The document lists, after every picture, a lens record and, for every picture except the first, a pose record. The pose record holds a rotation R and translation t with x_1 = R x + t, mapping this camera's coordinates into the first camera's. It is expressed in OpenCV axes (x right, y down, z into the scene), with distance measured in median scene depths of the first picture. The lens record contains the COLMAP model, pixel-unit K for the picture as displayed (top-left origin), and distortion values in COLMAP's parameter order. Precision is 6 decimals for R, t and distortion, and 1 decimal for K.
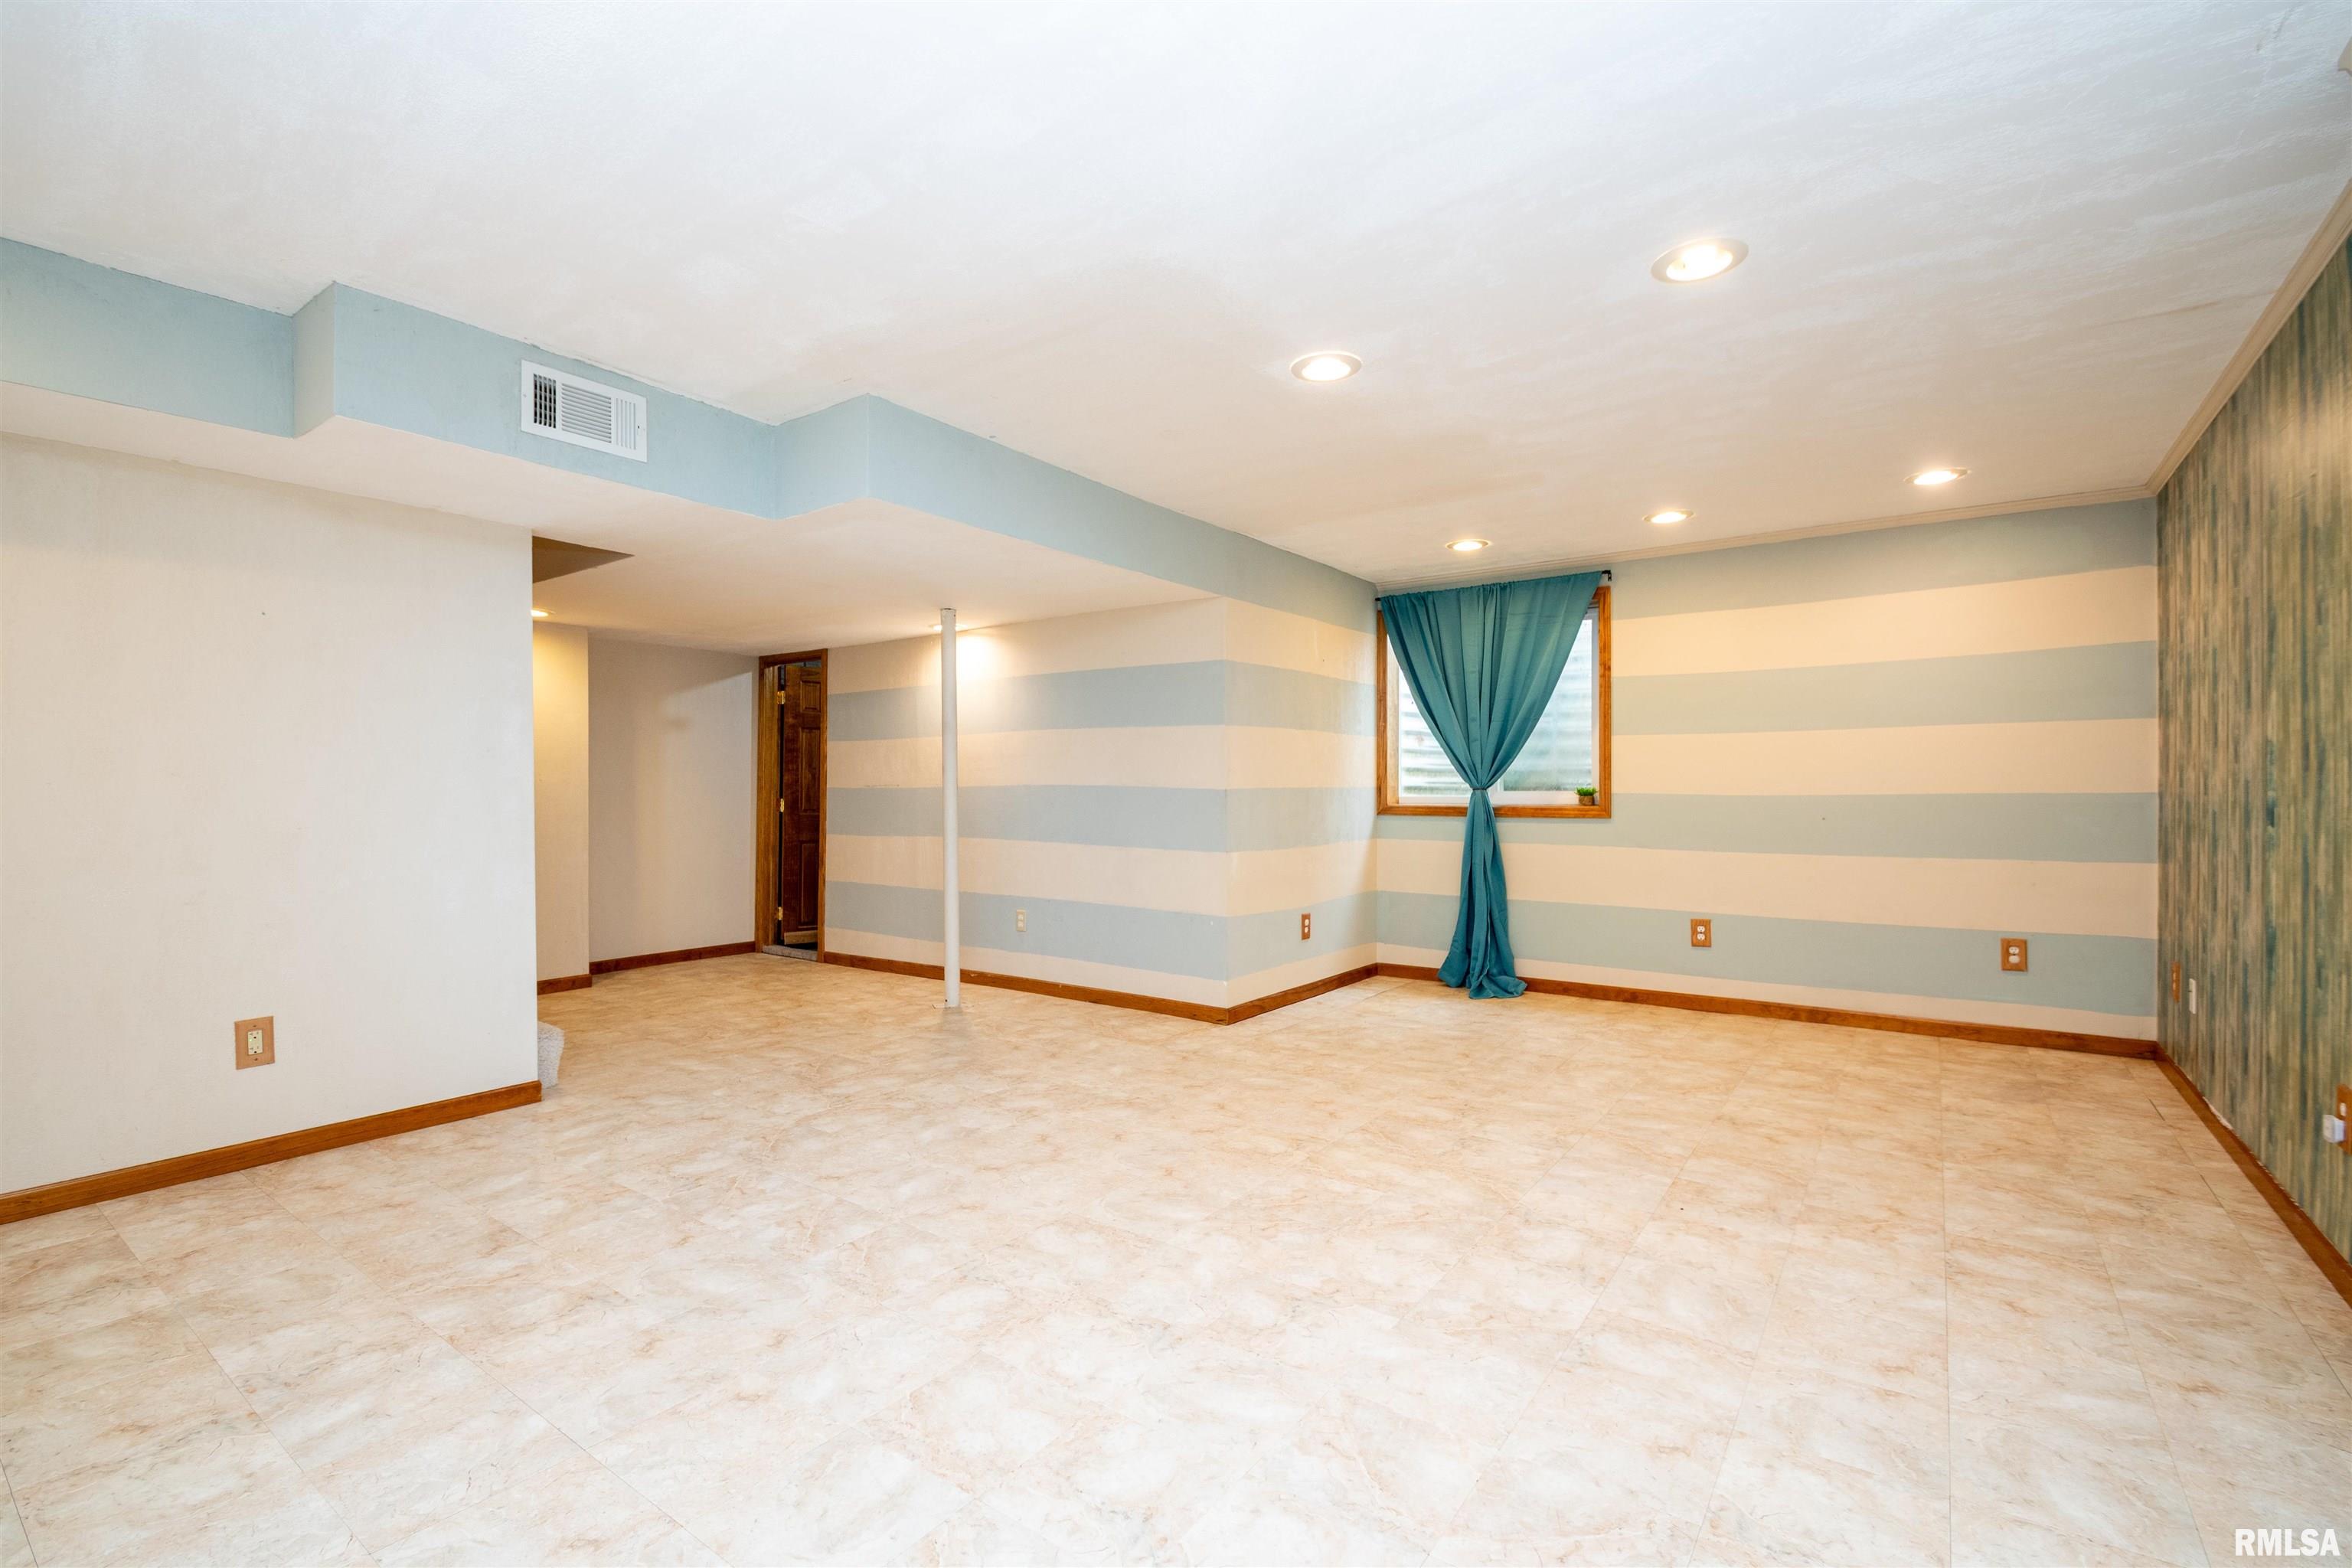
lens RADIAL K [[1034.0, 0, 1176.0], [0, 1034.0, 784.0], [0, 0, 1]] dist [-0.001137, -0.000203]
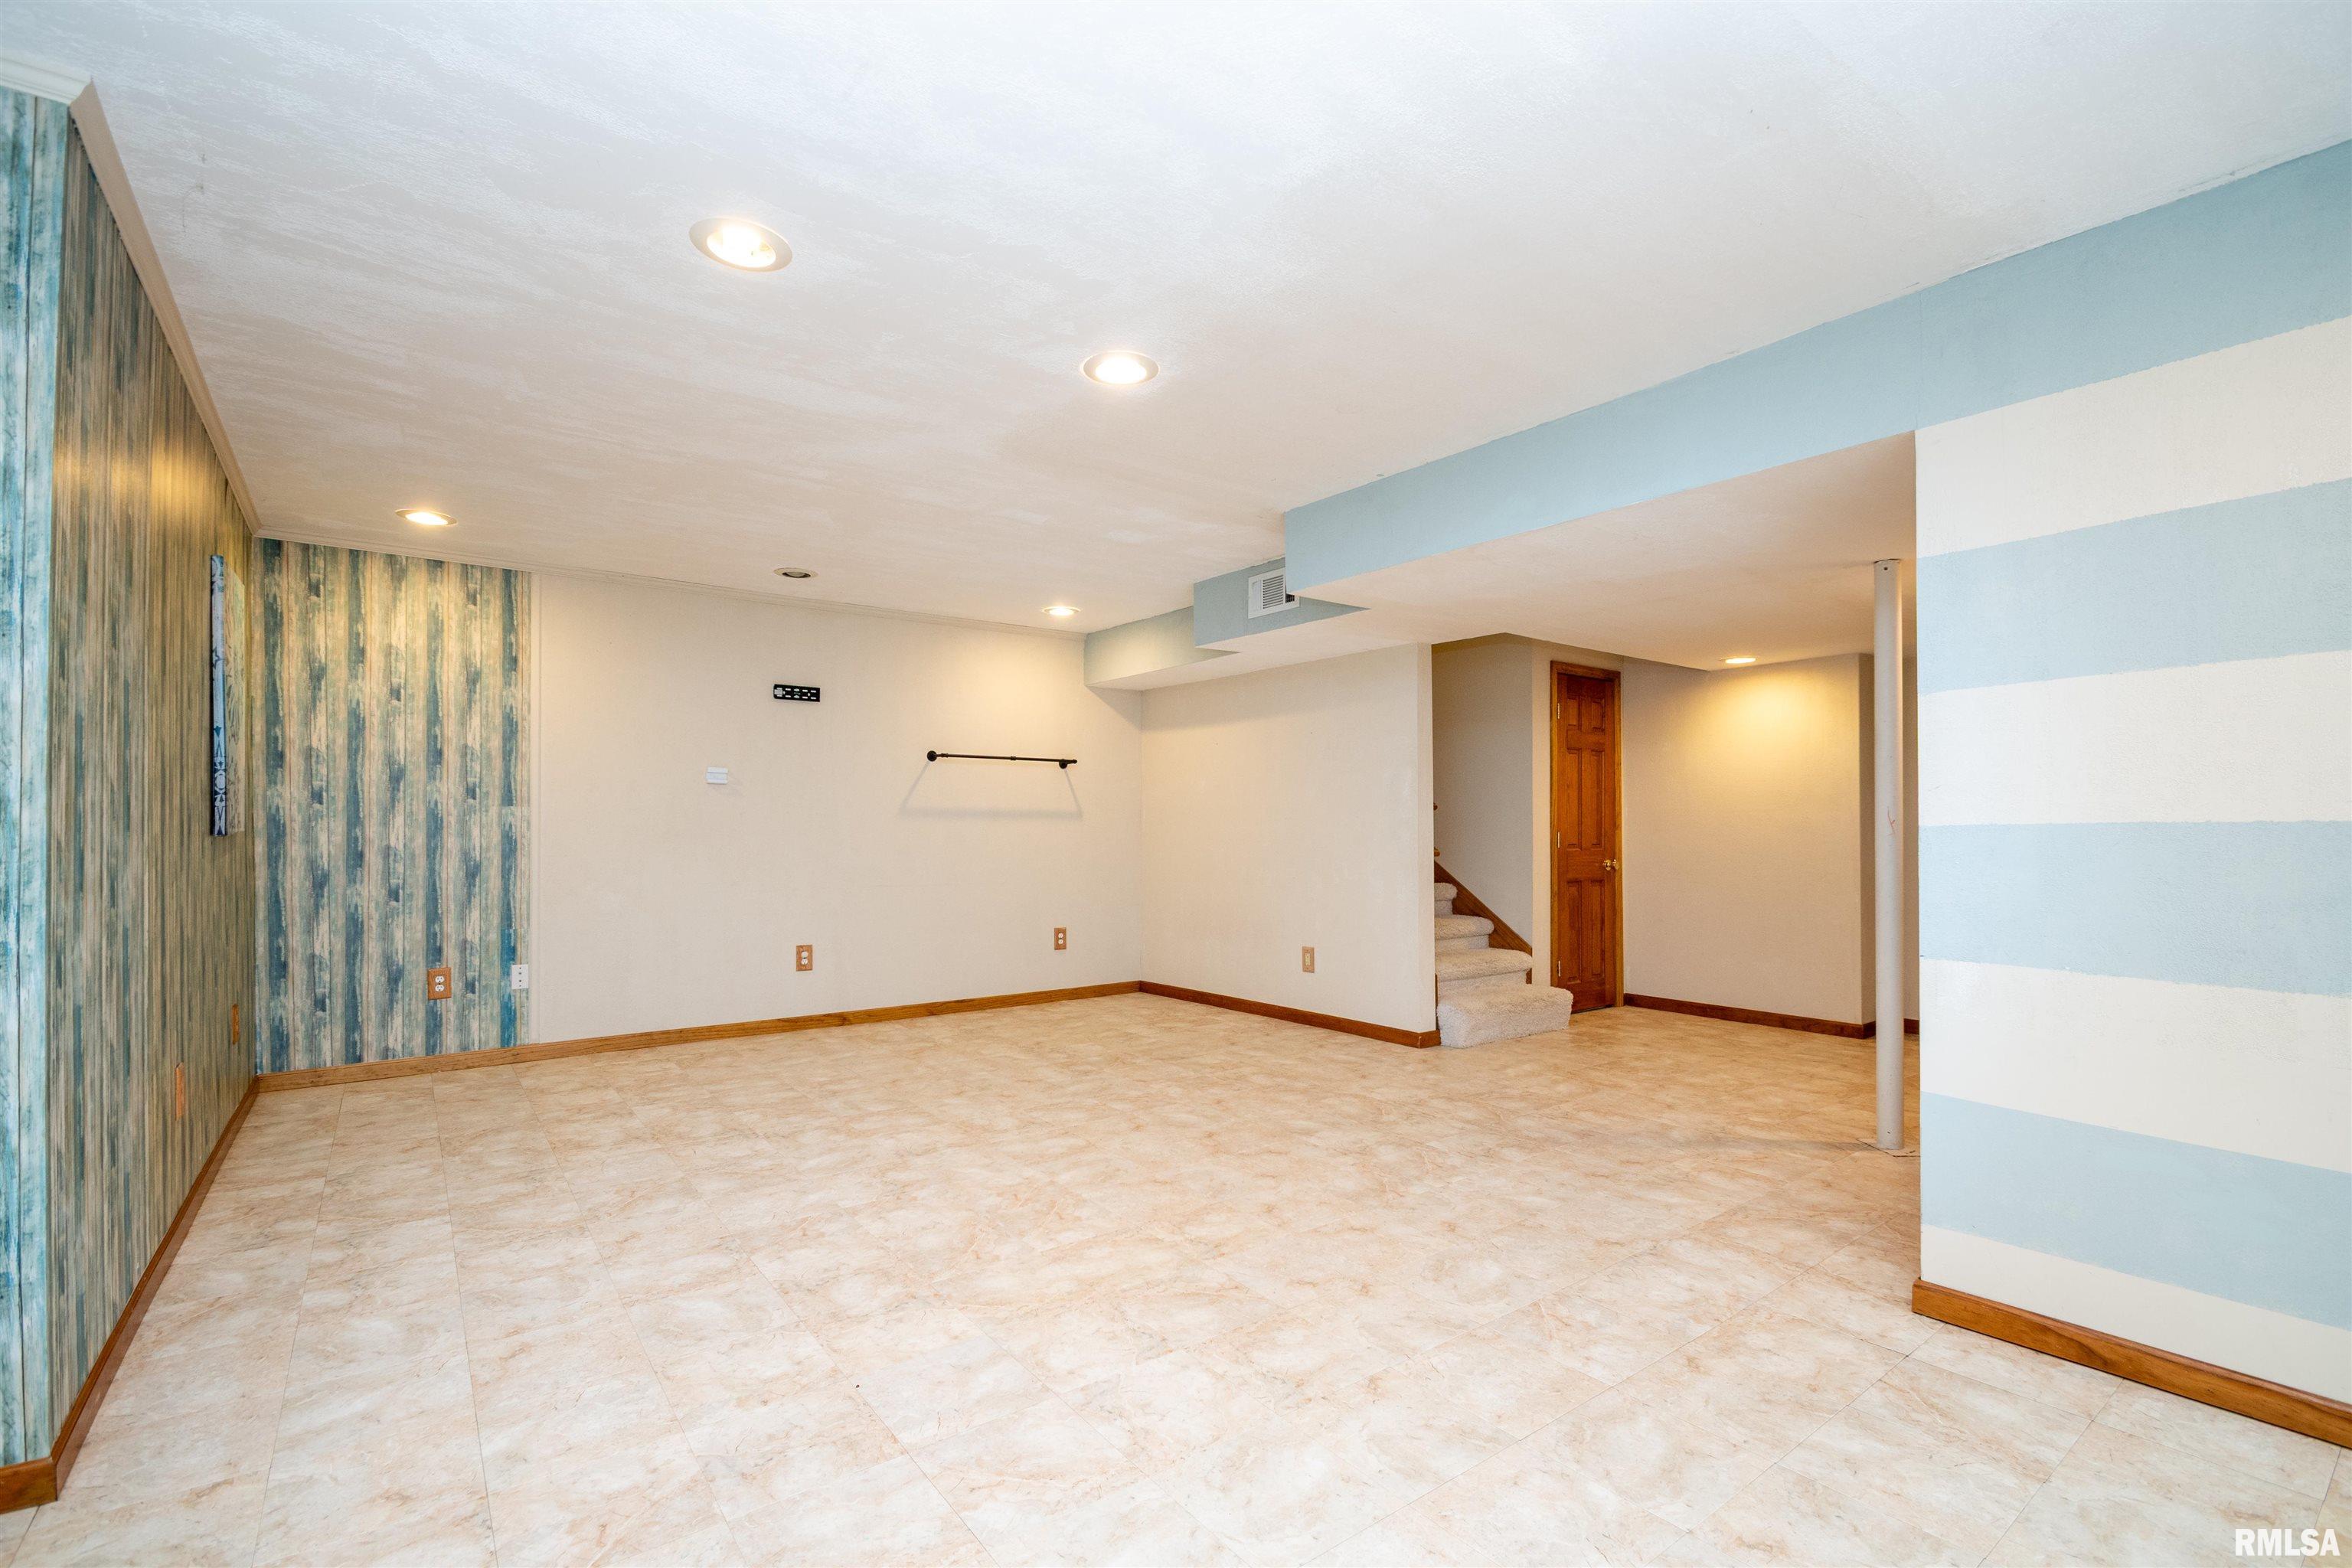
lens RADIAL K [[1034.0, 0, 1176.0], [0, 1034.0, 784.0], [0, 0, 1]] dist [-0.001137, -0.000203]
pose [[-0.292161, -0.038306, -0.955602, 0.998227], [0.002167, 0.999168, -0.040715, -0.000566], [0.956367, -0.013966, -0.291836, 1.275575]]
